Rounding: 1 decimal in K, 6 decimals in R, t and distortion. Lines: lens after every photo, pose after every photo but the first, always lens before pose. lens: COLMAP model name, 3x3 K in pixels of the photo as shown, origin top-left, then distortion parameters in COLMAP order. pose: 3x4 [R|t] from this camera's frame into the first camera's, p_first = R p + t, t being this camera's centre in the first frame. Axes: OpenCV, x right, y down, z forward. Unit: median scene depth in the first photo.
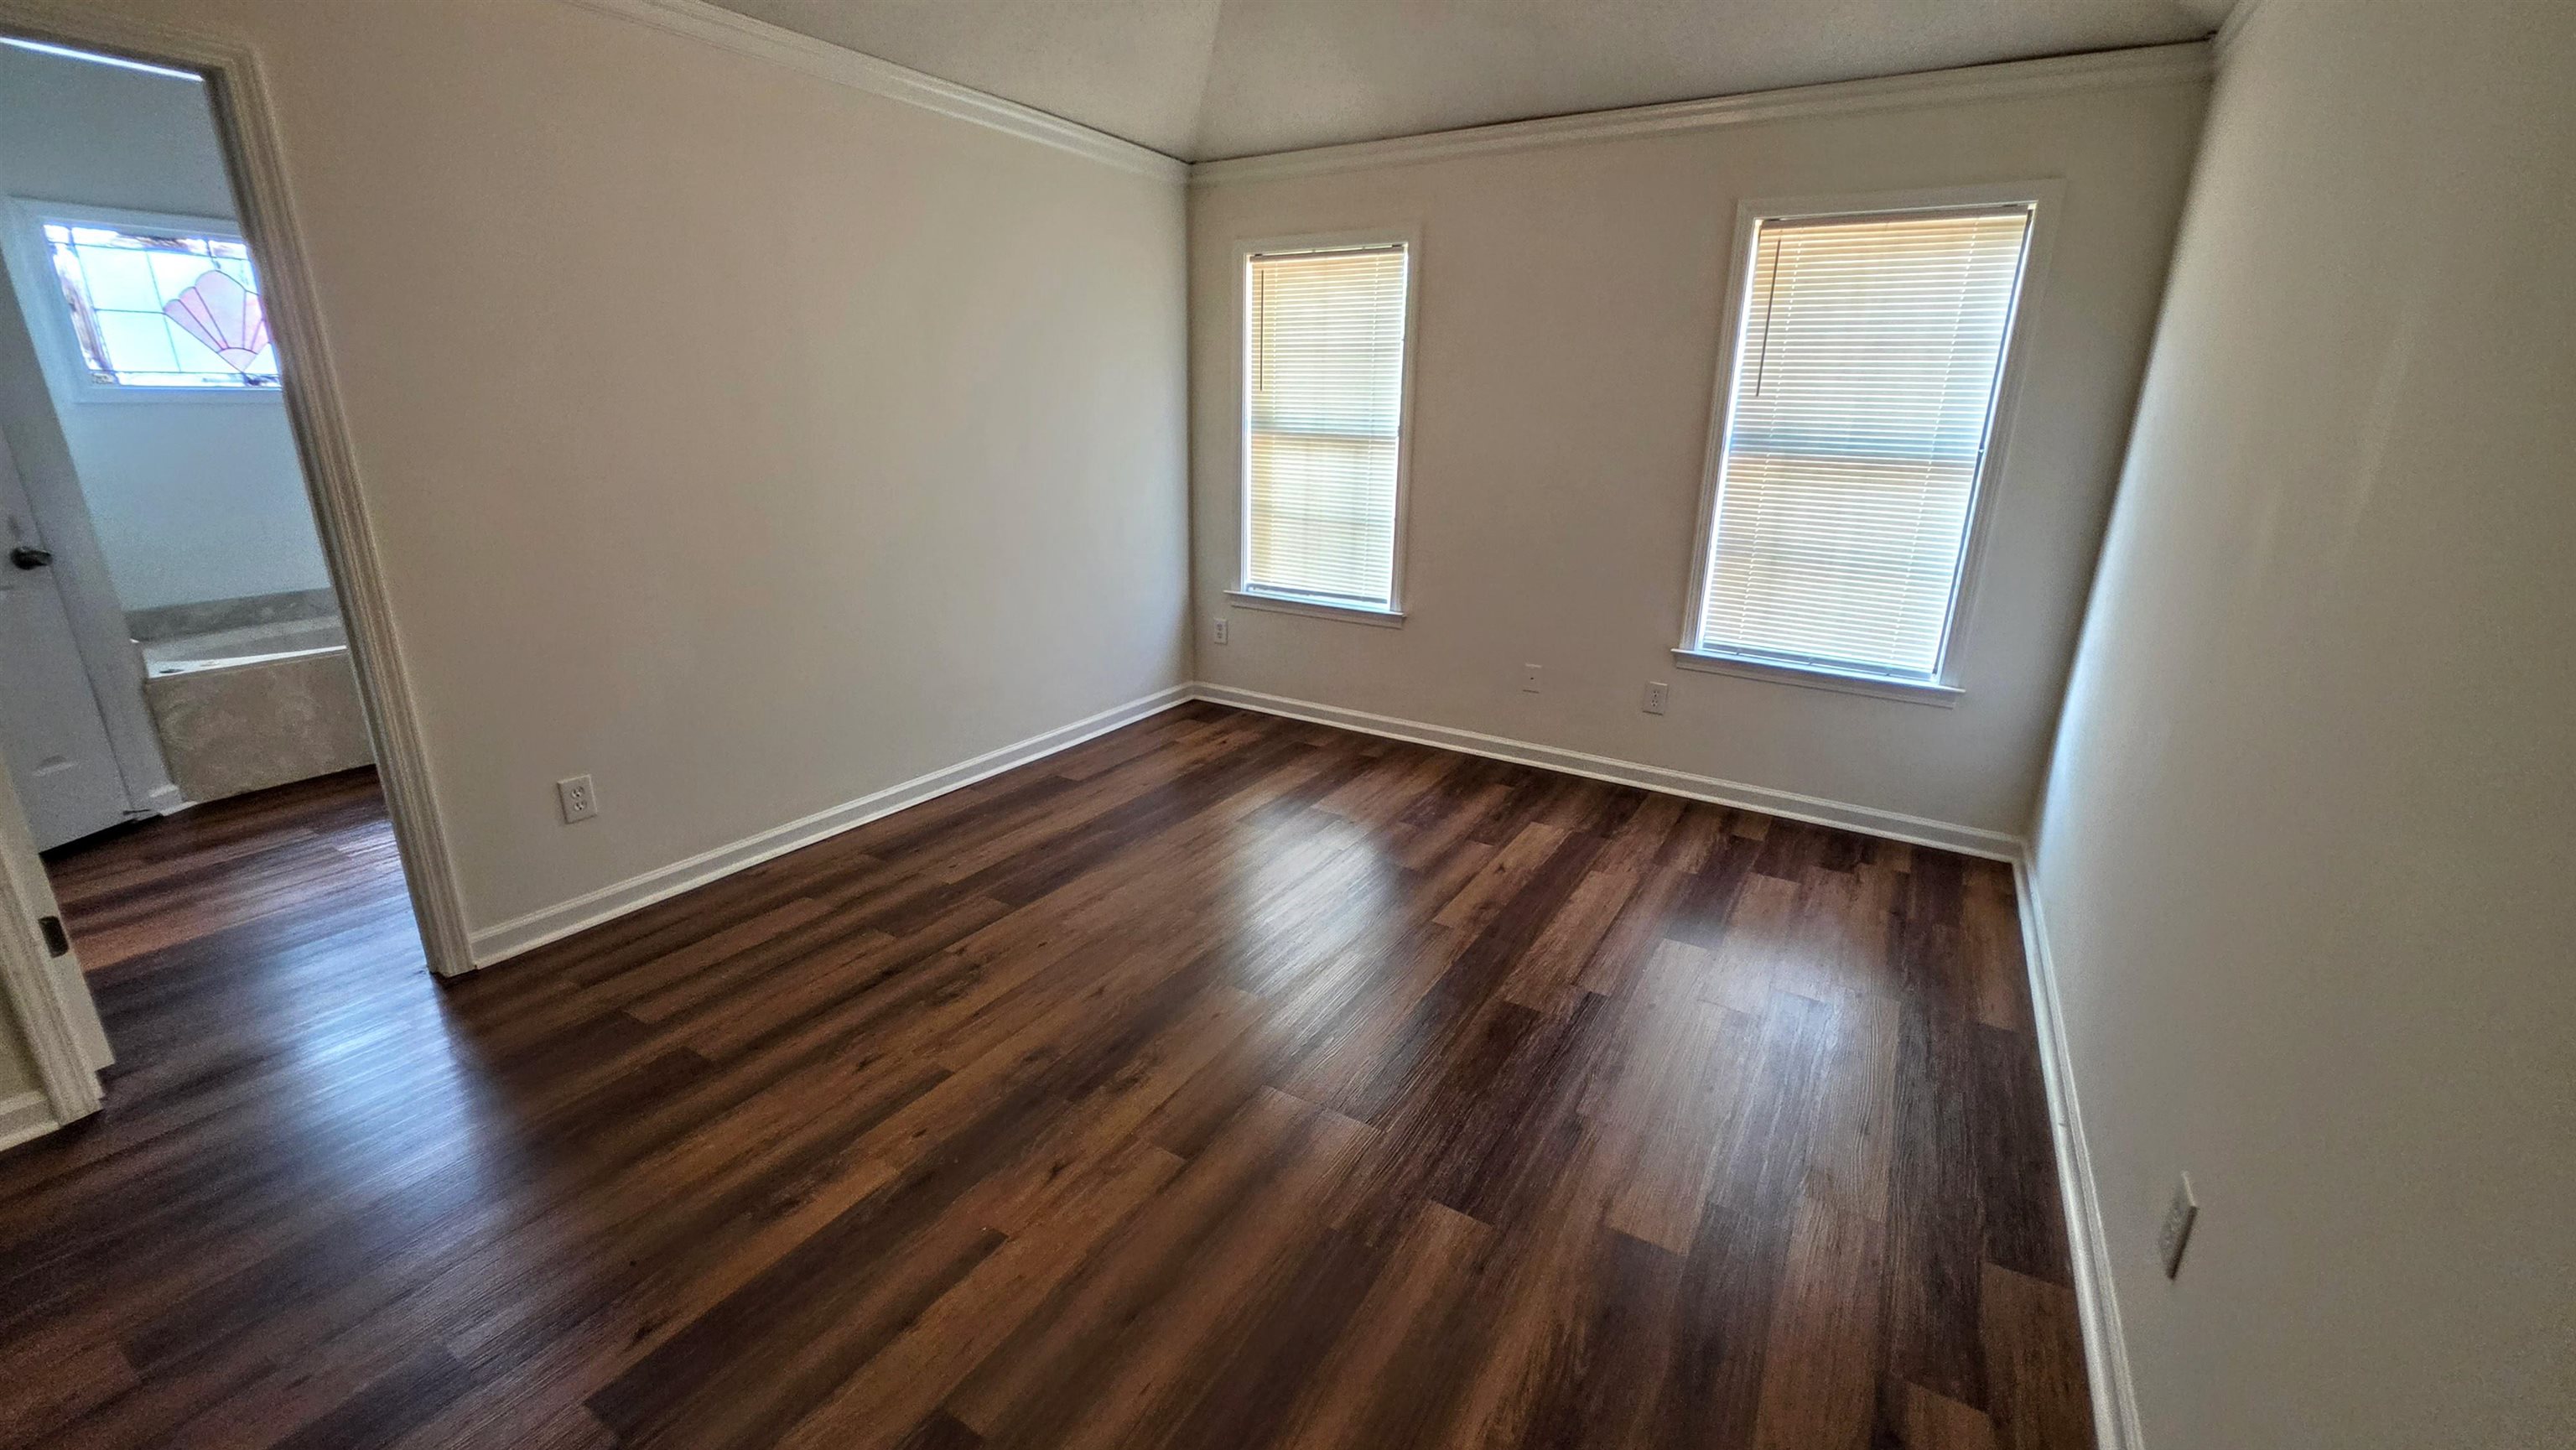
lens RADIAL K [[1030.5, 0, 1287.8], [0, 1030.5, 718.5], [0, 0, 1]] dist [-0.002150, -0.000535]
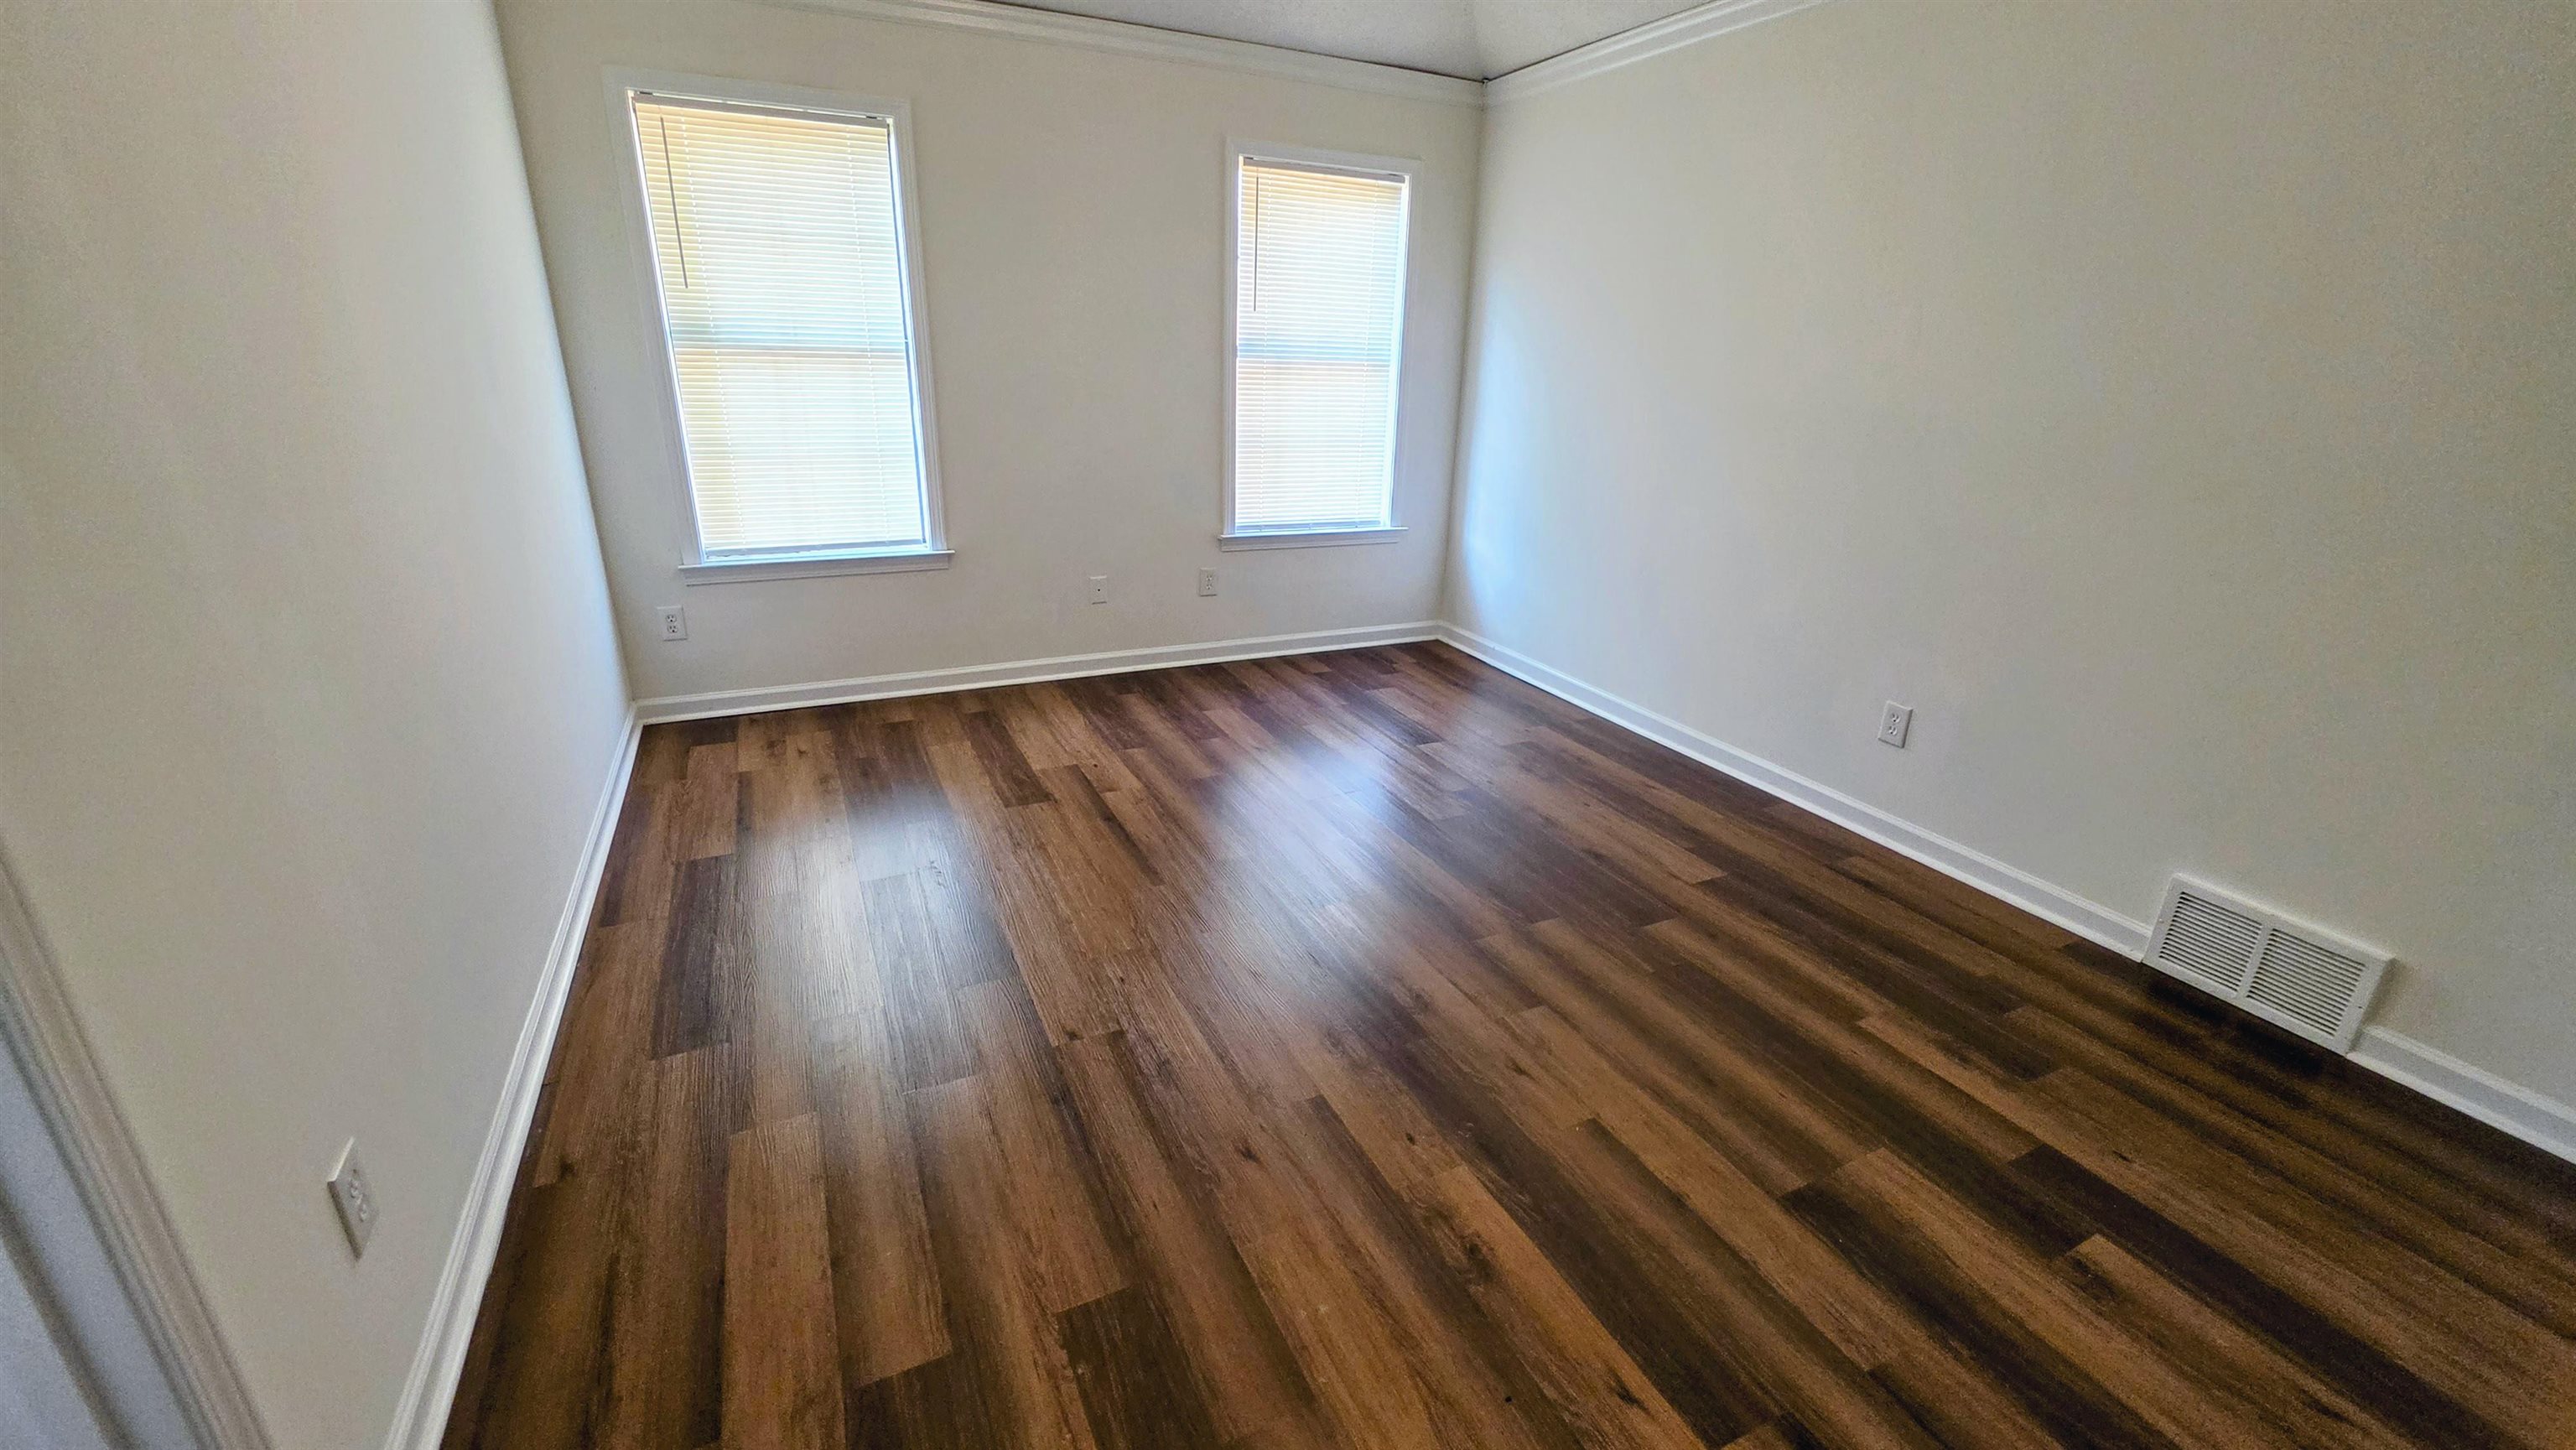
lens RADIAL K [[1030.5, 0, 1287.6], [0, 1030.5, 718.7], [0, 0, 1]] dist [-0.002150, -0.000535]
pose [[0.542211, -0.296818, 0.786070, -0.554785], [0.225557, 0.952607, 0.204119, -0.091545], [-0.809402, 0.066628, 0.583463, 0.283279]]
